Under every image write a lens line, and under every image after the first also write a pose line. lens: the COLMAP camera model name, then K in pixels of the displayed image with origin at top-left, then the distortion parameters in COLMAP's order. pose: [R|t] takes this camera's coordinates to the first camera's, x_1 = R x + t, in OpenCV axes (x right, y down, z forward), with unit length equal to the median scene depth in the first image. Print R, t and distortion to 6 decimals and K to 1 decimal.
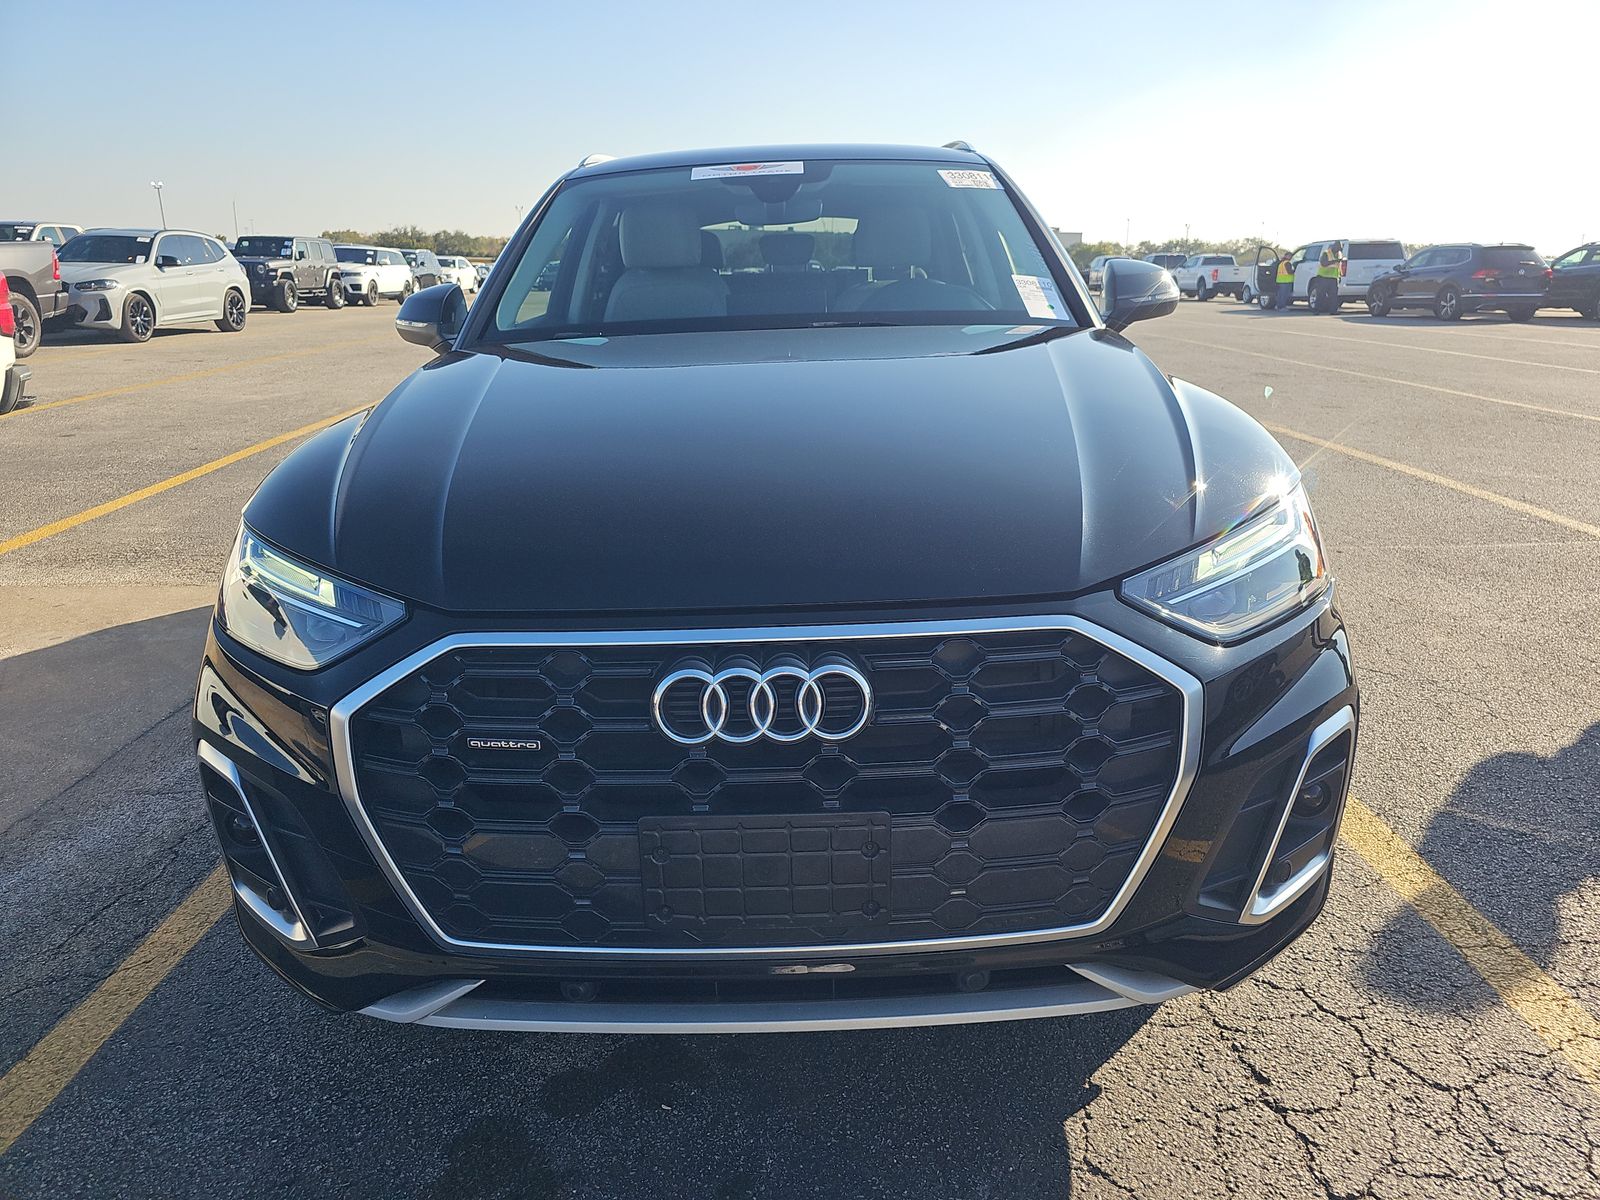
lens RADIAL K [[1082.7, 0, 800.0], [0, 1082.7, 600.0], [0, 0, 1]] dist [-0.007886, -0.011253]
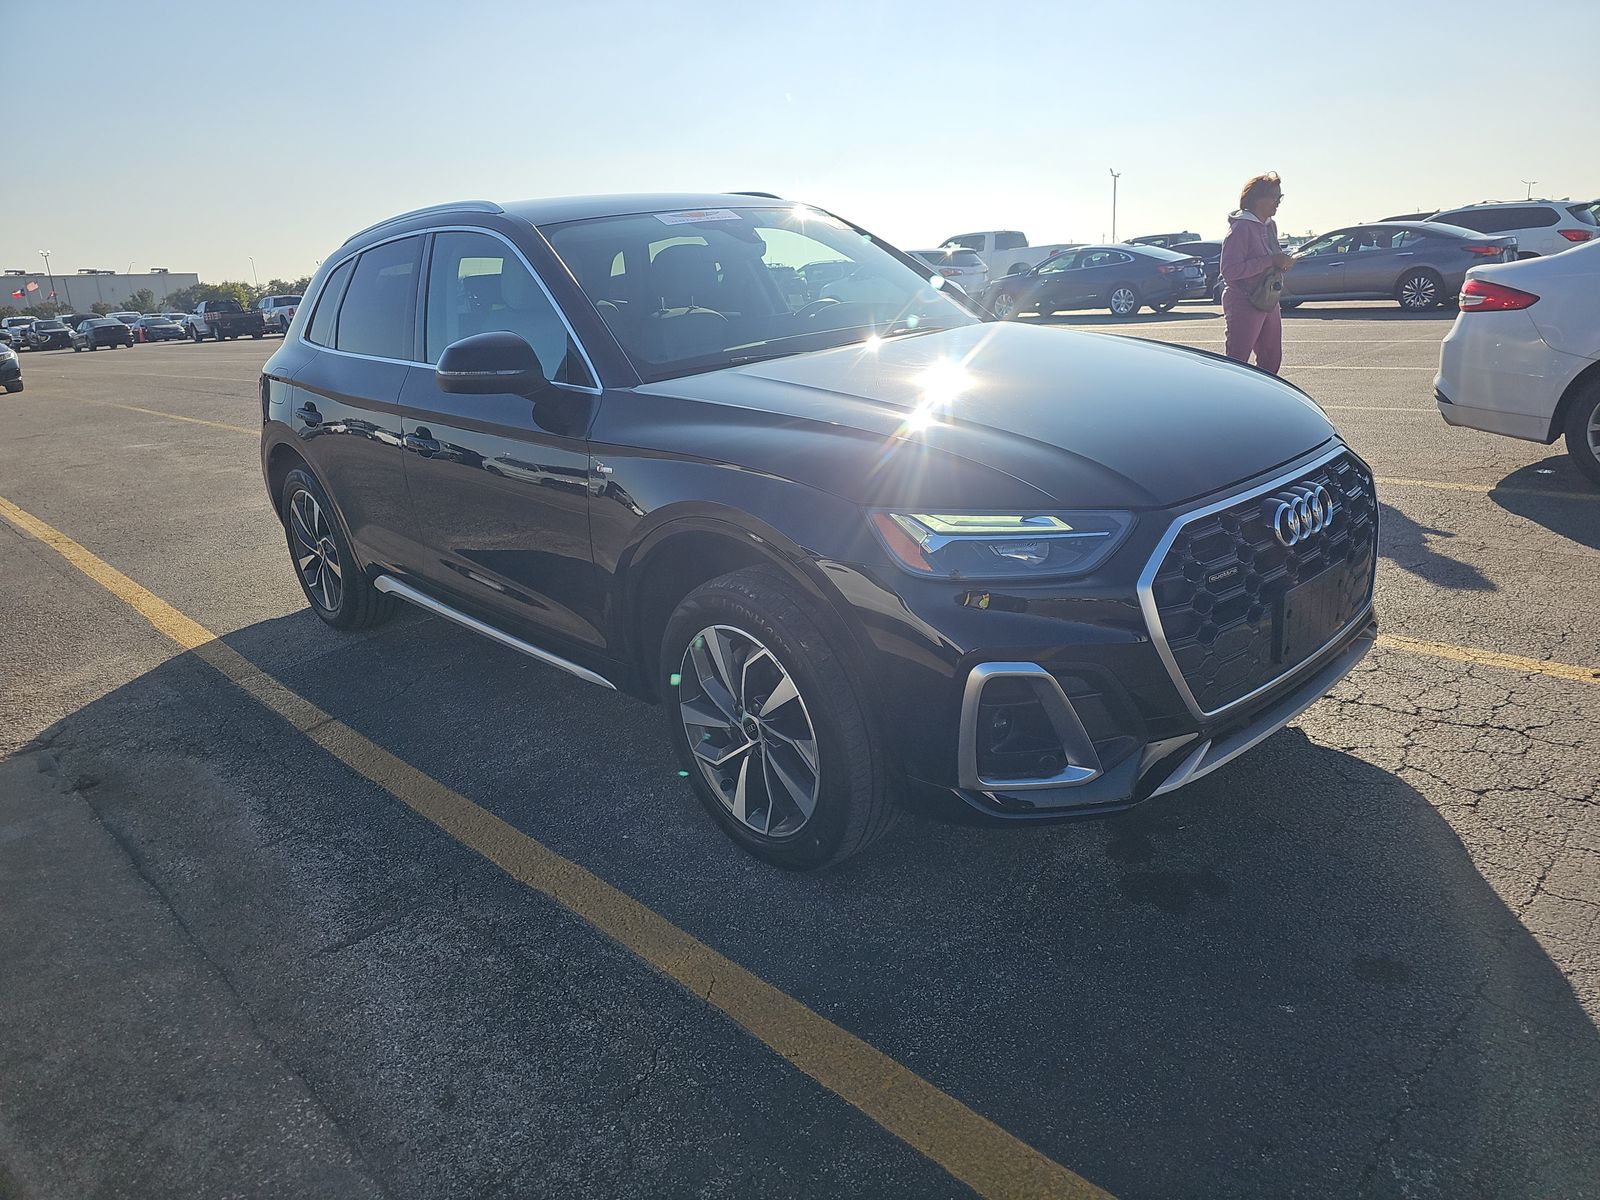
lens RADIAL K [[1082.7, 0, 800.0], [0, 1082.7, 600.0], [0, 0, 1]] dist [-0.007886, -0.011253]
pose [[0.707601, -0.226052, 0.669479, -0.749108], [0.246292, 0.966934, 0.066173, -0.038068], [-0.662300, 0.118063, 0.739878, 0.096296]]
